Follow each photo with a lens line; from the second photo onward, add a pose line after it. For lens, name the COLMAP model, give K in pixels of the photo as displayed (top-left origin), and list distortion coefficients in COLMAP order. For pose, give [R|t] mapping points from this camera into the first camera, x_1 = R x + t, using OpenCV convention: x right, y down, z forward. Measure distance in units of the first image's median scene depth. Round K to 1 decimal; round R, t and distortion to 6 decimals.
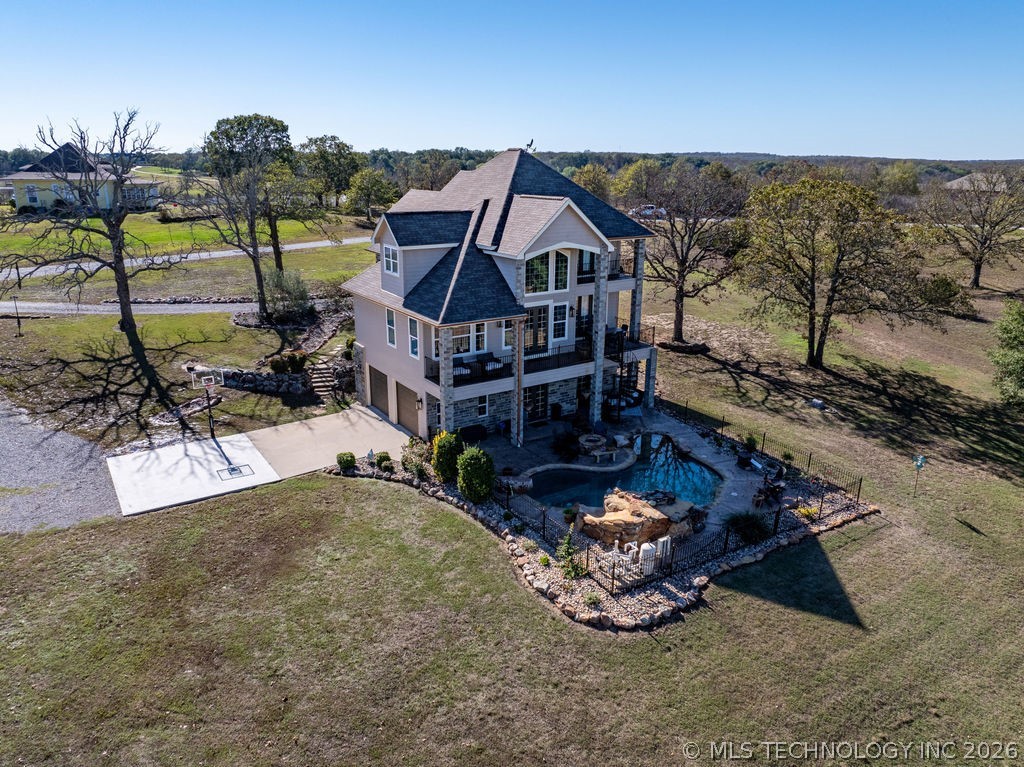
lens RADIAL K [[715.5, 0, 513.2], [0, 715.5, 373.2], [0, 0, 1]] dist [-0.034375, -0.001098]
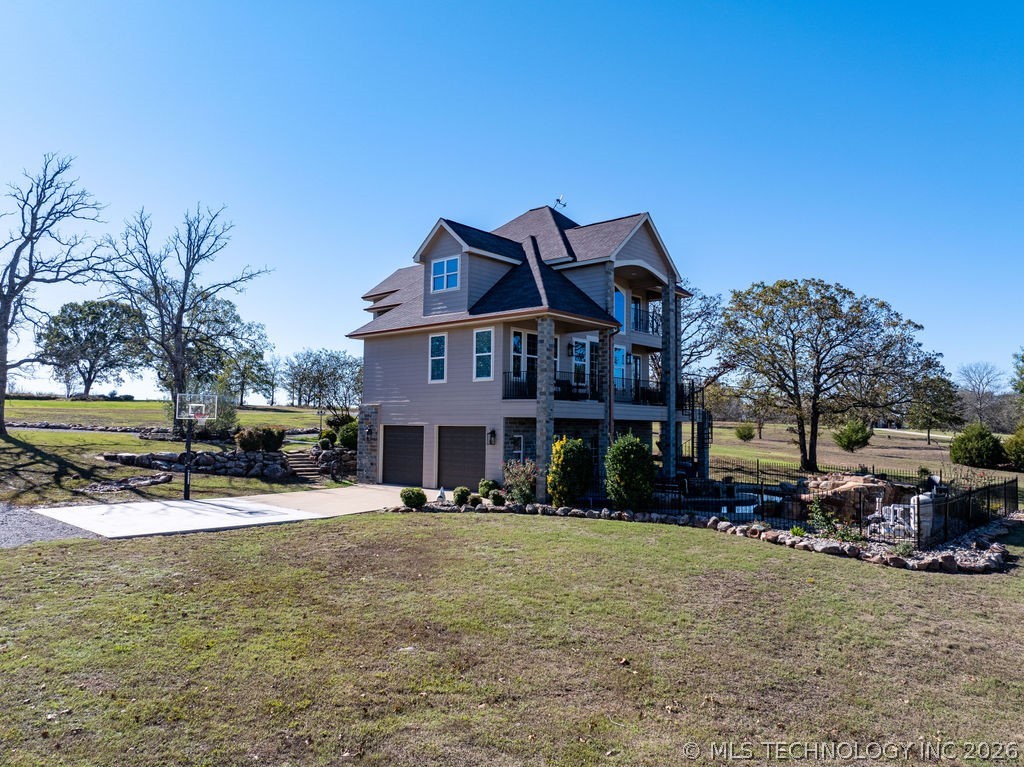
lens RADIAL K [[715.5, 0, 510.8], [0, 715.5, 381.6], [0, 0, 1]] dist [-0.034375, -0.001098]
pose [[0.965965, 0.021329, 0.257790, -0.298242], [0.069977, 0.937886, -0.339812, 0.240050], [-0.249026, 0.346286, 0.904473, 0.256235]]
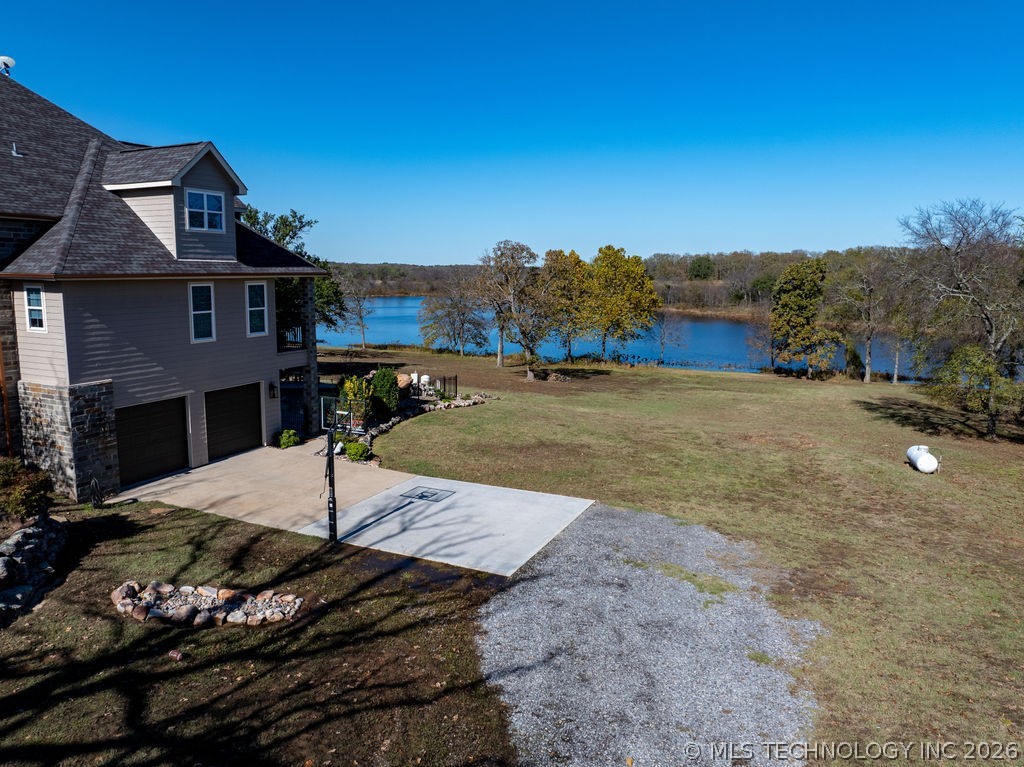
lens RADIAL K [[715.5, 0, 517.8], [0, 715.5, 378.3], [0, 0, 1]] dist [-0.034375, -0.001098]
pose [[-0.516581, -0.134332, 0.845635, -0.901546], [0.235930, 0.927054, 0.291391, -0.132106], [-0.823092, 0.350038, -0.447205, 1.073920]]
